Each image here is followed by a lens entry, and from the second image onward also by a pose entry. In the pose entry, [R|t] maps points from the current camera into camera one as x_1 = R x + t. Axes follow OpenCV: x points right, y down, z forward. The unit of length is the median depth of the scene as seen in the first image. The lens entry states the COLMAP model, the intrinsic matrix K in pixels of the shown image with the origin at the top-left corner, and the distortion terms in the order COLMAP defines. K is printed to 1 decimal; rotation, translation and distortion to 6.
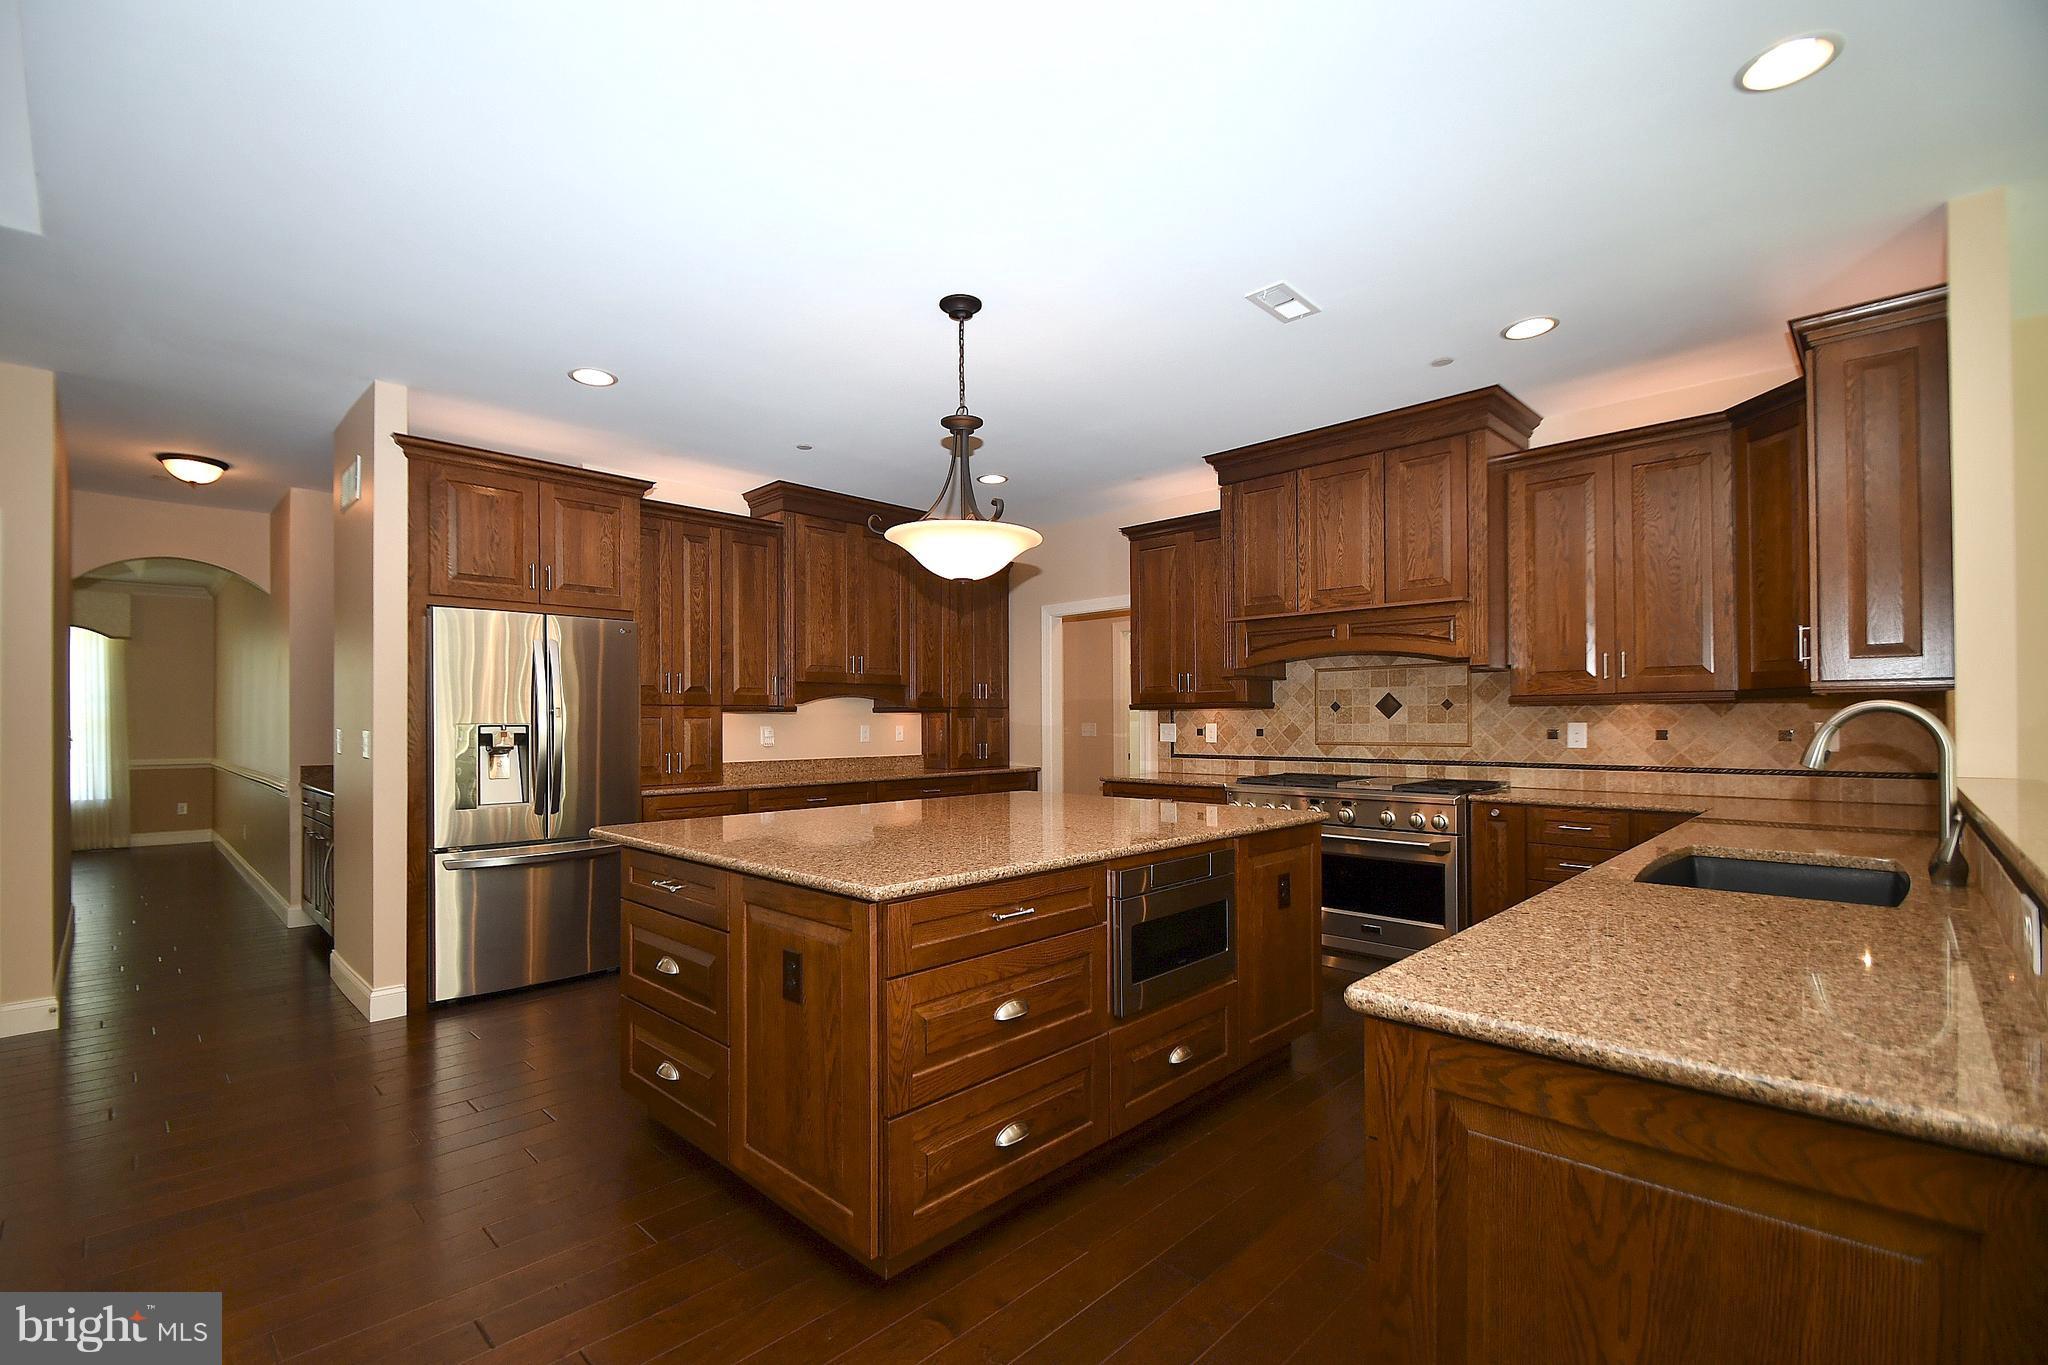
lens RADIAL K [[892.8, 0, 1009.2], [0, 892.8, 718.2], [0, 0, 1]] dist [0.021890, -0.014347]
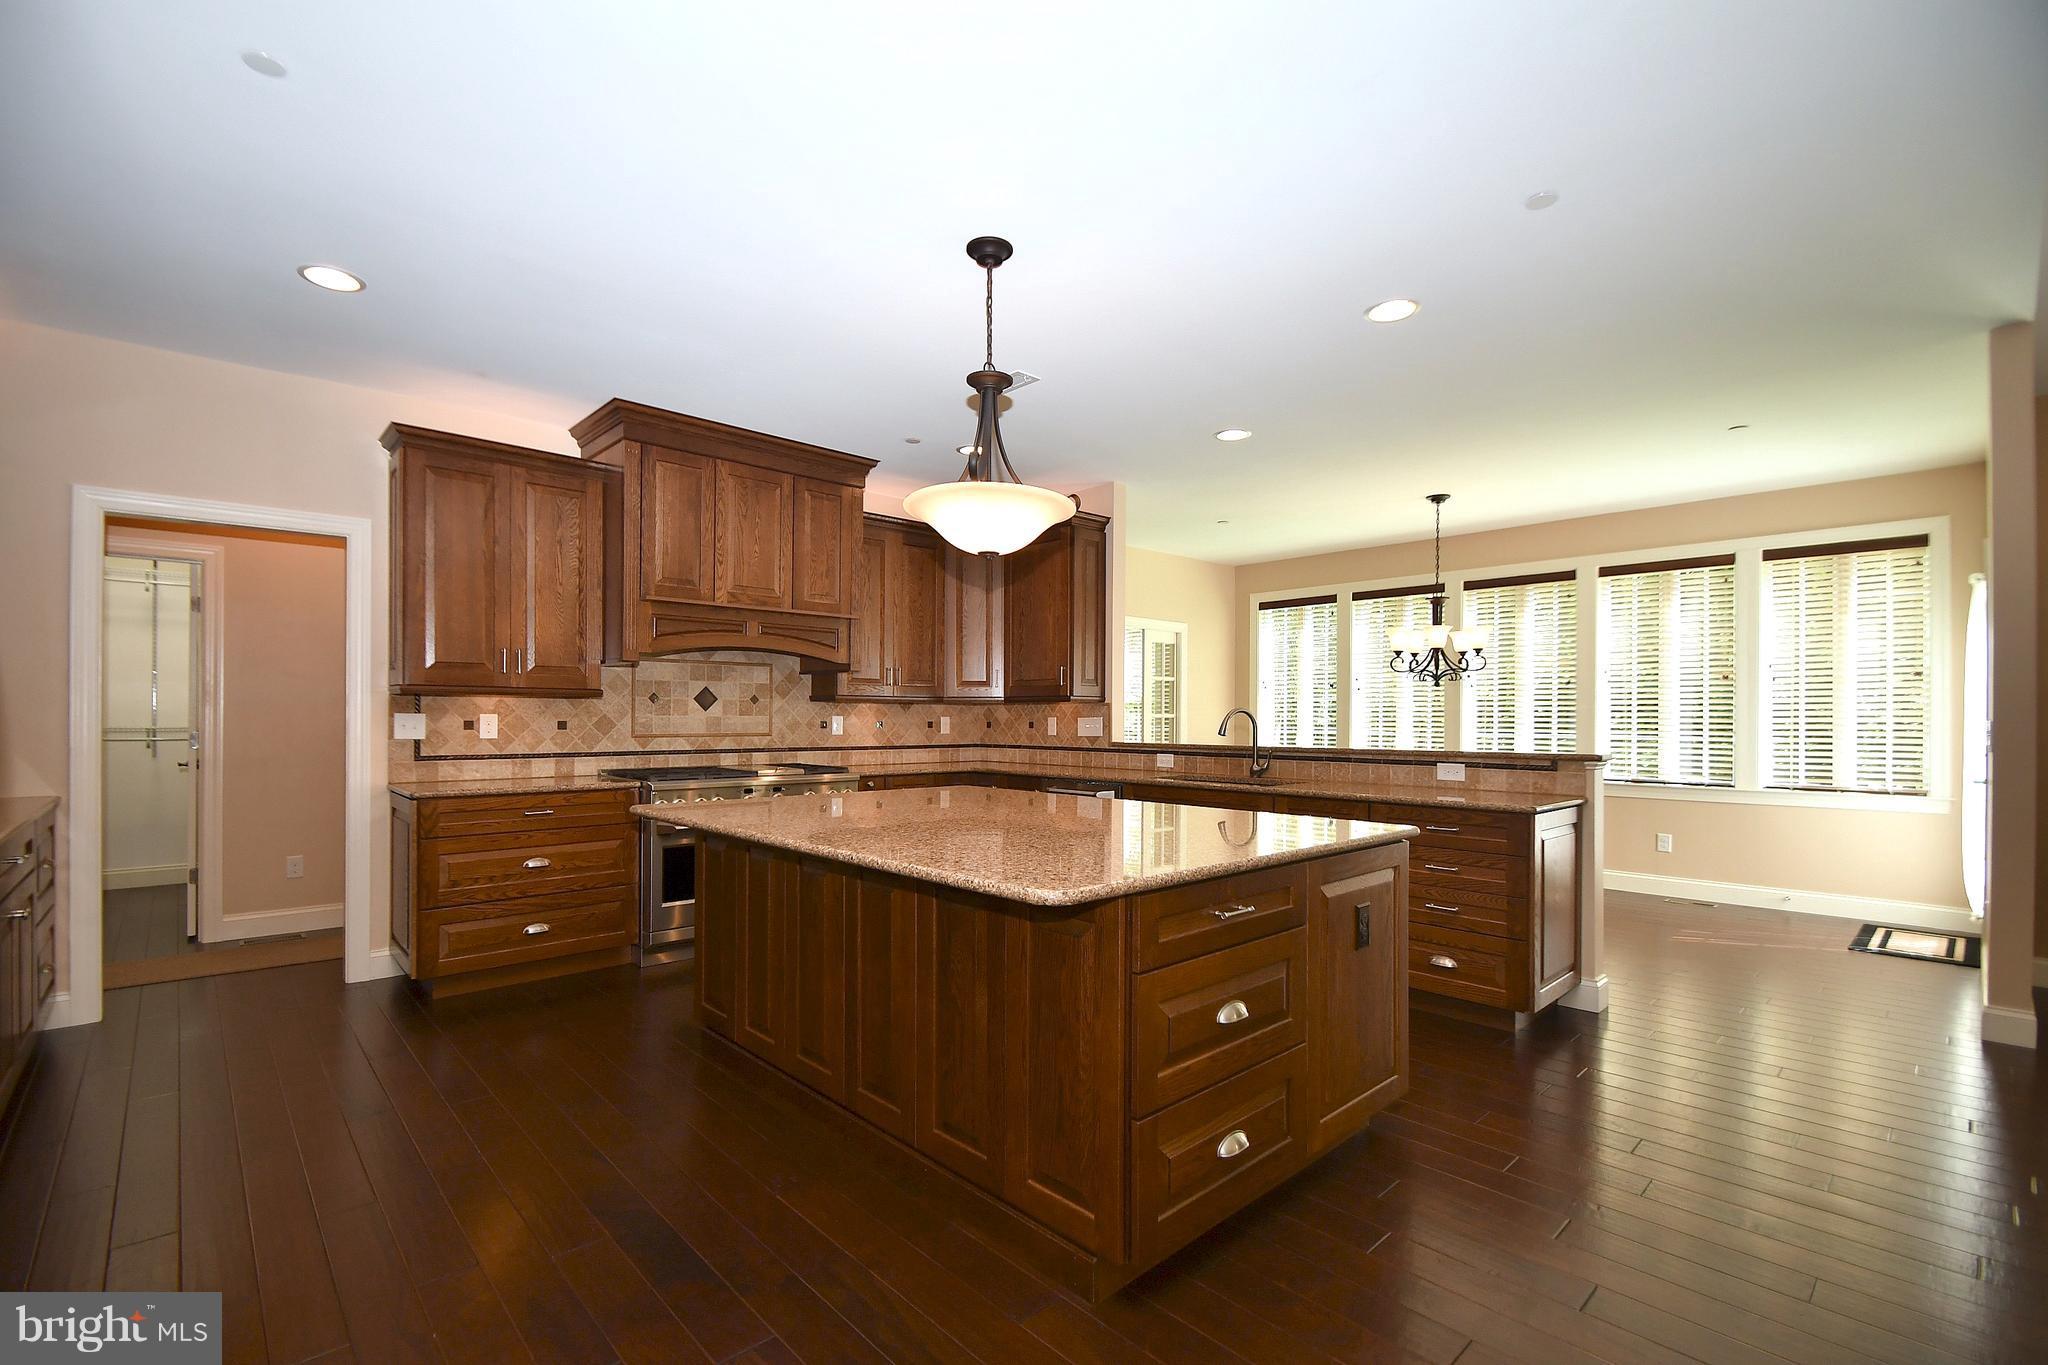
lens RADIAL K [[893.0, 0, 1001.0], [0, 893.0, 717.7], [0, 0, 1]] dist [-0.001979, -0.000361]
pose [[0.043973, 0.004069, 0.999024, -0.649149], [-0.009611, 0.999947, -0.003650, 0.009309], [-0.998986, -0.009441, 0.044010, 0.642612]]
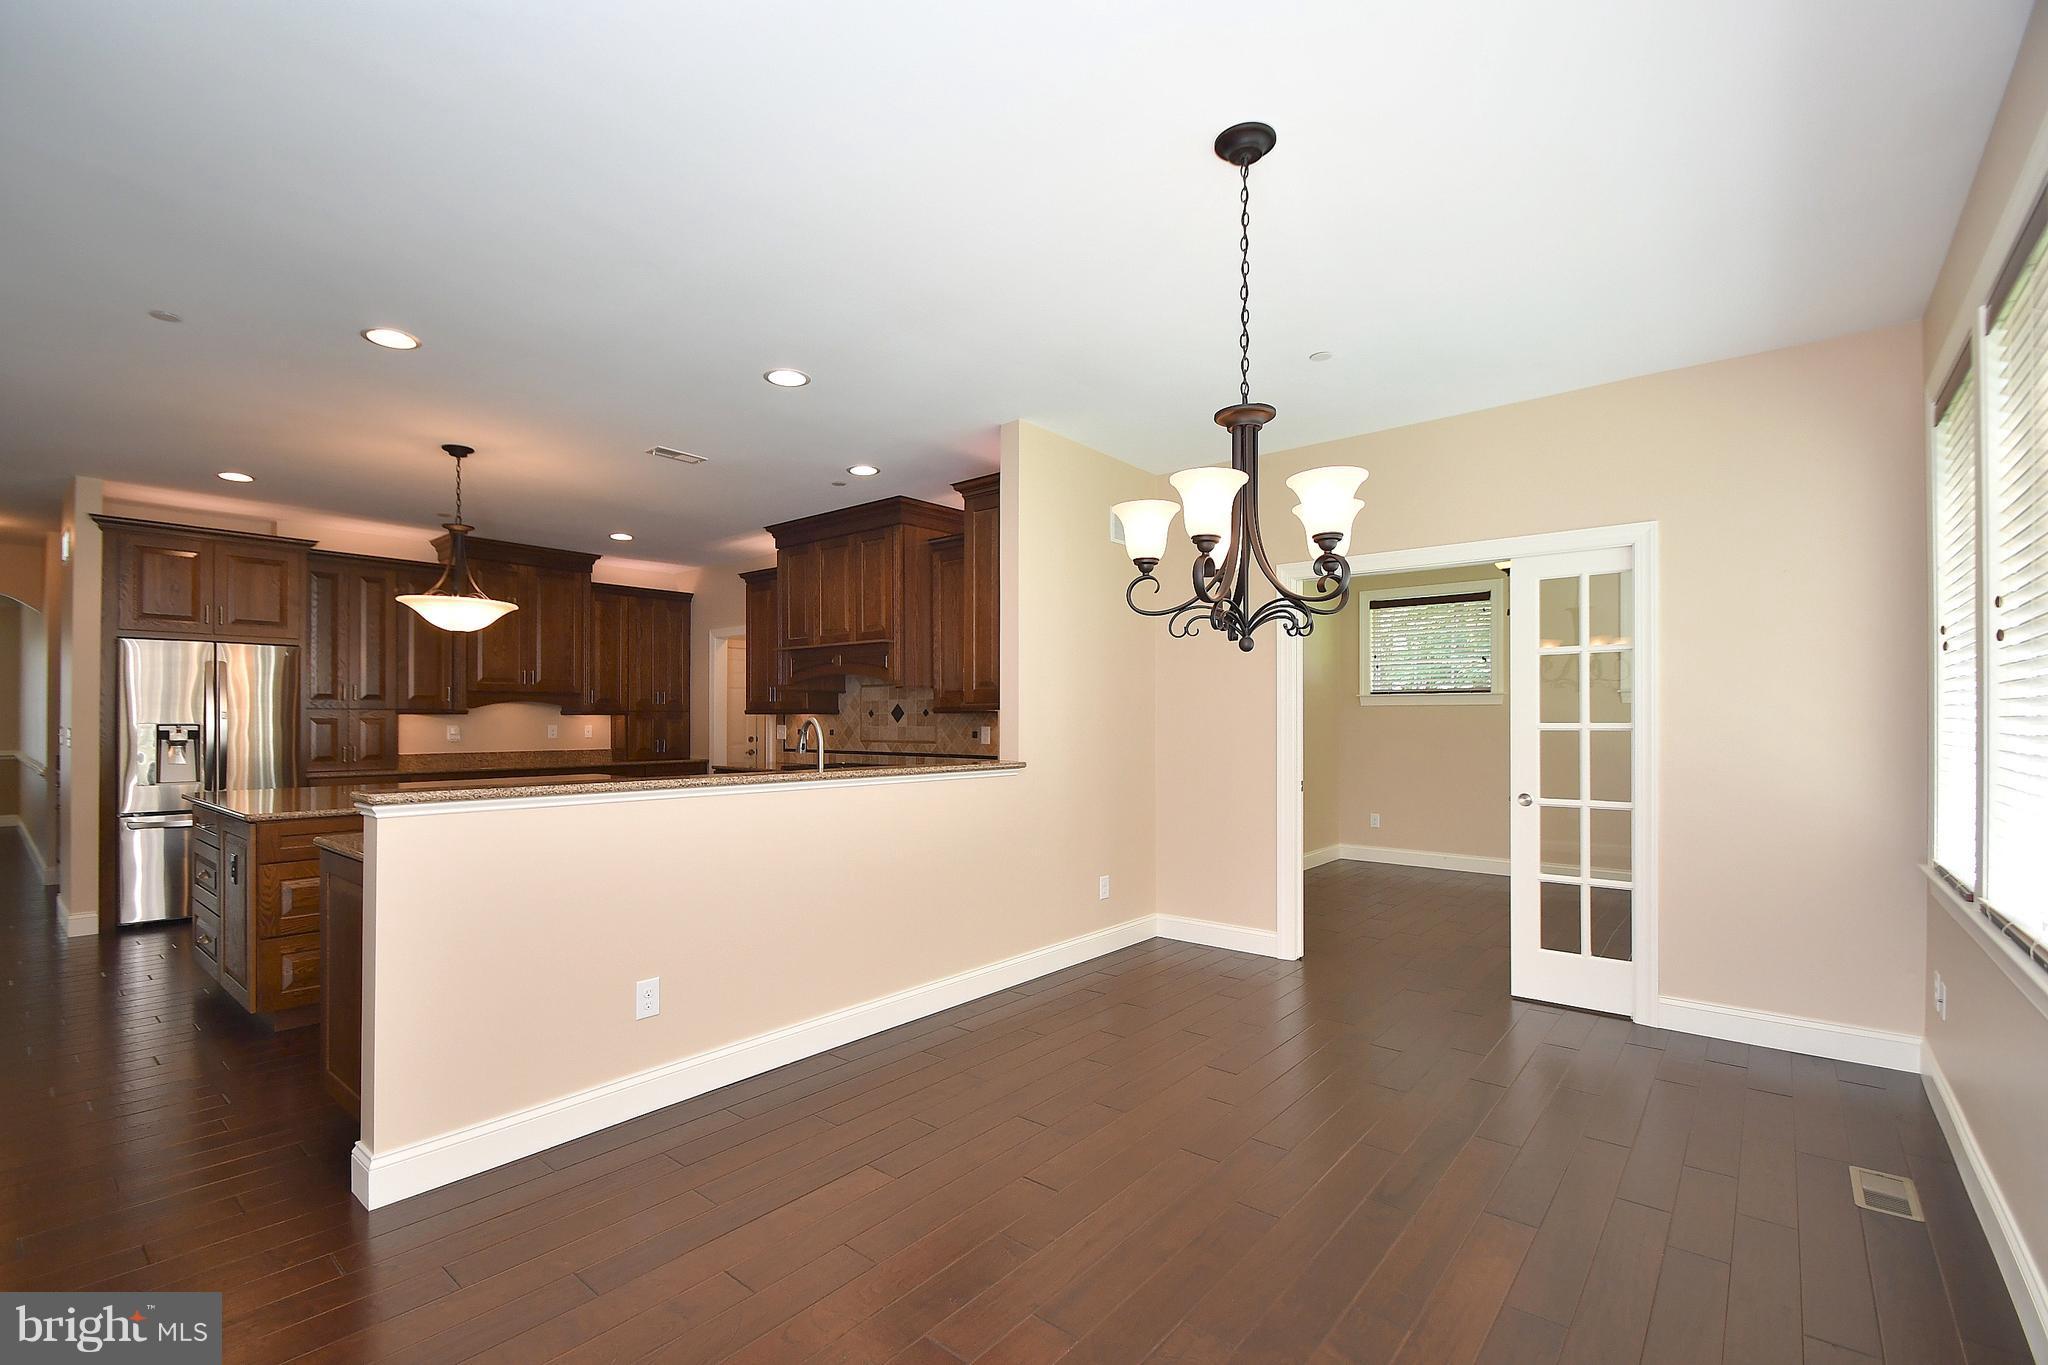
lens RADIAL K [[893.0, 0, 1001.0], [0, 893.0, 717.7], [0, 0, 1]] dist [-0.001979, -0.000361]
pose [[0.997418, 0.005994, 0.071561, 0.512680], [-0.006117, 0.999980, 0.001507, -0.010682], [-0.071550, -0.001941, 0.997435, -0.388909]]
